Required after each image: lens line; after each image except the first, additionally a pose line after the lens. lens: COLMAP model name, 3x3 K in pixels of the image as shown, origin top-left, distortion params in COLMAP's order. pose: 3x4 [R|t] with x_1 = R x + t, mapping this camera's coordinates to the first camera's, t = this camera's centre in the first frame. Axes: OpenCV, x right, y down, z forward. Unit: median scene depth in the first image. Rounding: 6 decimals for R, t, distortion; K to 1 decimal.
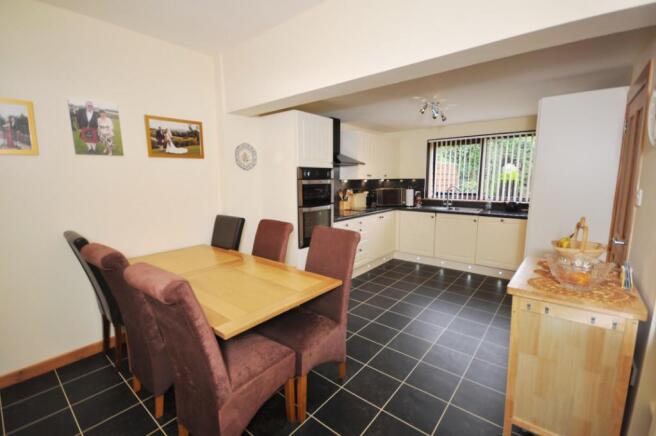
lens RADIAL K [[286.4, 0, 325.1], [0, 286.4, 219.0], [0, 0, 1]] dist [-0.001739, -0.000067]
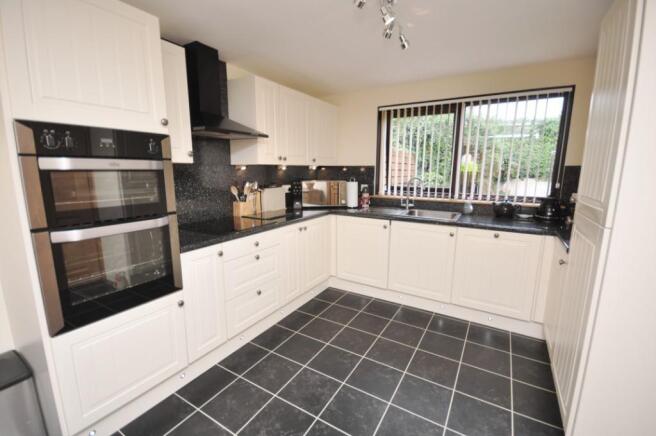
lens RADIAL K [[286.4, 0, 329.9], [0, 286.4, 218.2], [0, 0, 1]] dist [-0.001739, -0.000067]
pose [[0.987479, -0.013605, 0.157160, 0.147781], [0.008984, 0.999507, 0.030077, -0.042950], [-0.157492, -0.028288, 0.987115, 0.376677]]
